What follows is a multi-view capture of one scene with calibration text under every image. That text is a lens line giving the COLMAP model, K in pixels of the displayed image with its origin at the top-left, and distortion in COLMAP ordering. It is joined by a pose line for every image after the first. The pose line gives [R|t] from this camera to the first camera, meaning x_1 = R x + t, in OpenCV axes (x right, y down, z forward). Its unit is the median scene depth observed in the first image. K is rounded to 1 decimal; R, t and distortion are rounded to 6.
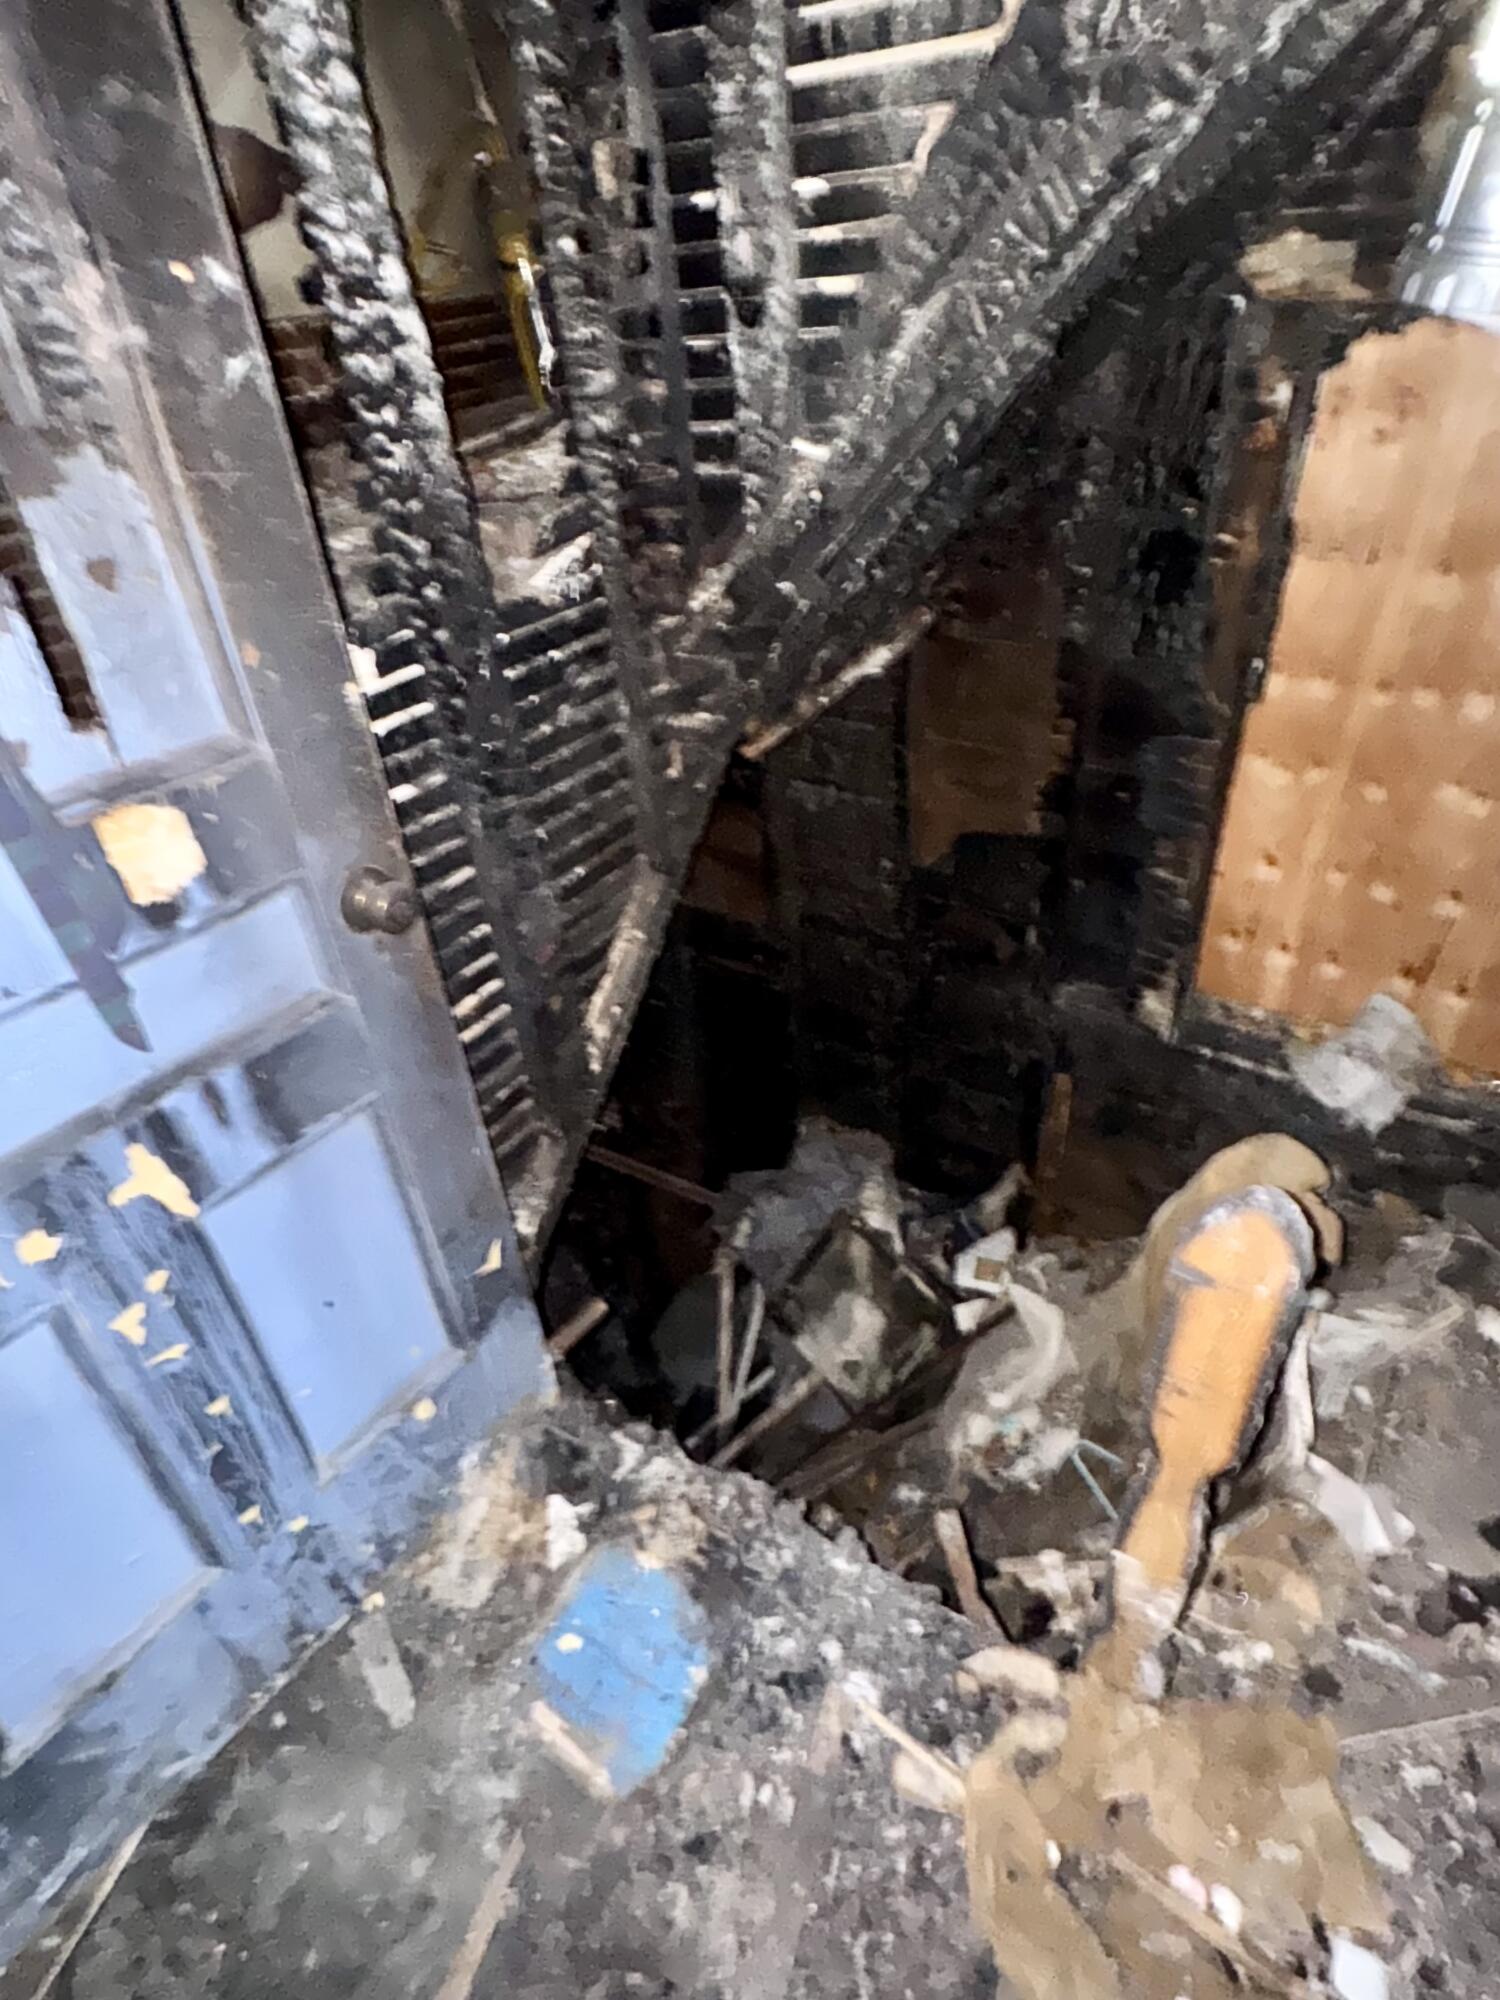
lens RADIAL K [[1079.9, 0, 748.3], [0, 1079.9, 998.8], [0, 0, 1]] dist [-0.005158, -0.000353]
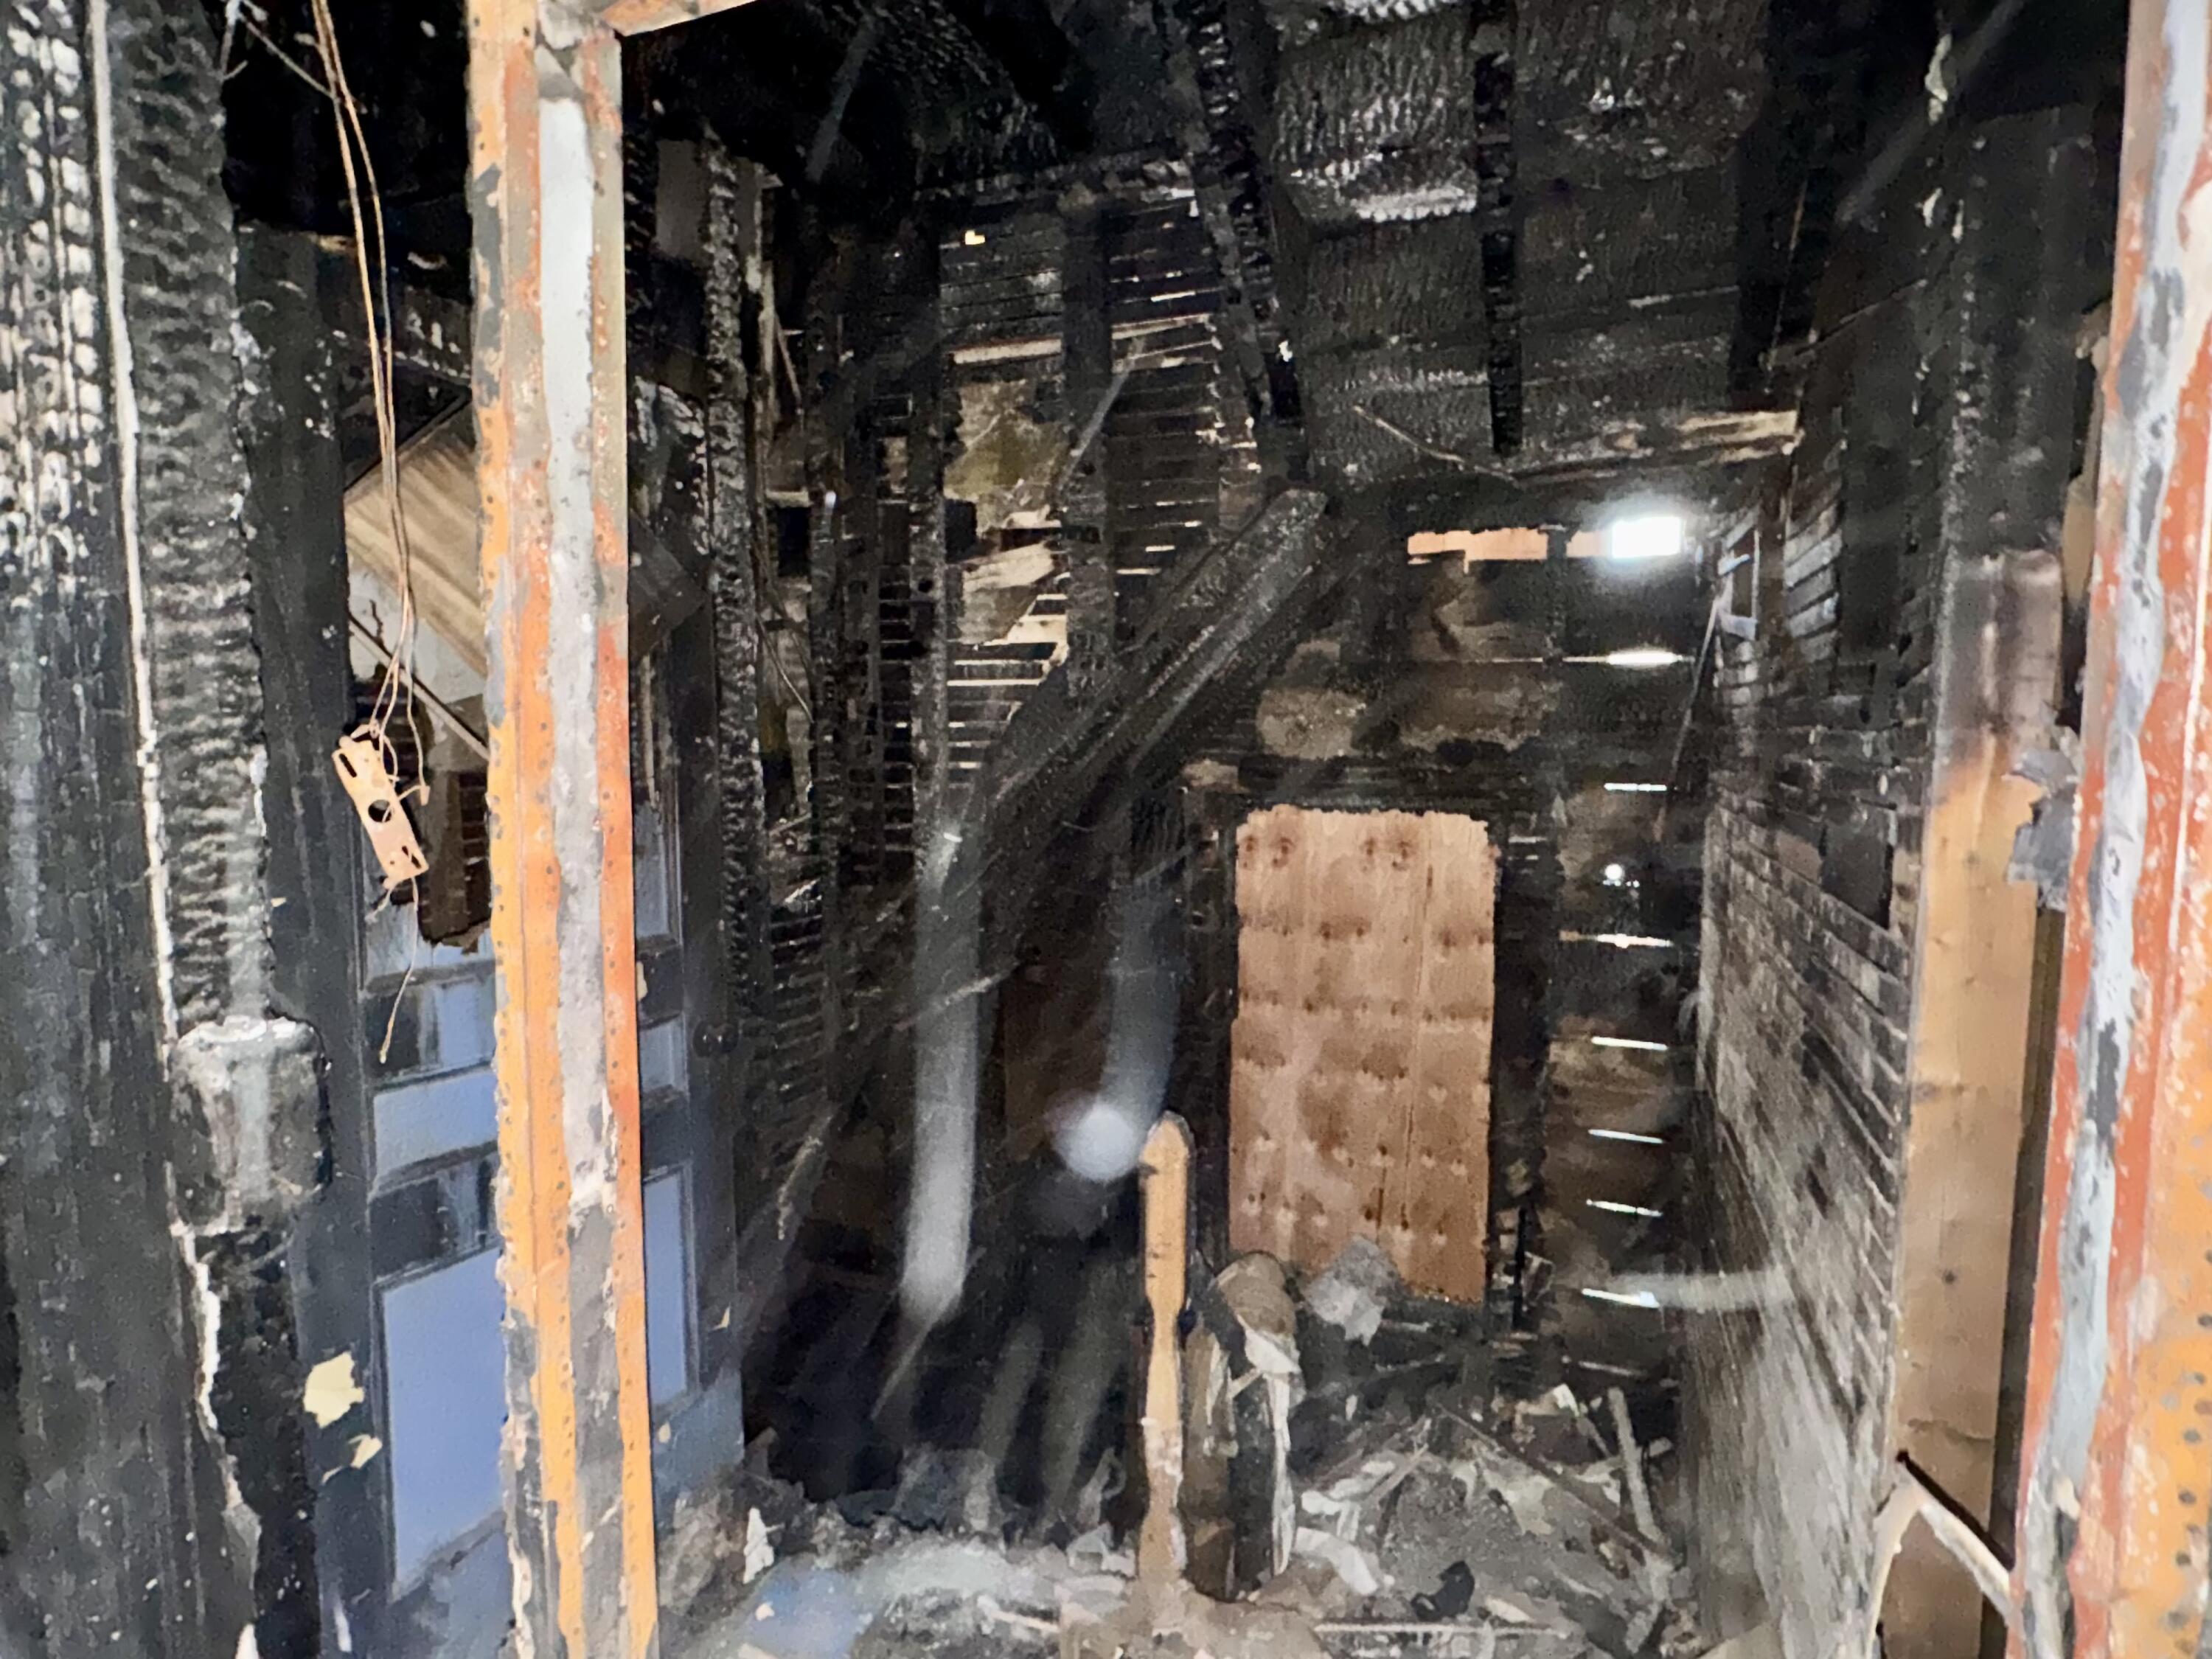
lens RADIAL K [[1136.5, 0, 1108.2], [0, 1136.5, 832.3], [0, 0, 1]] dist [-0.005124, 0.001179]
pose [[0.972293, 0.059349, 0.226106, -0.122969], [0.063268, 0.864326, -0.498936, 0.469591], [-0.225041, 0.499417, 0.836623, -0.696632]]
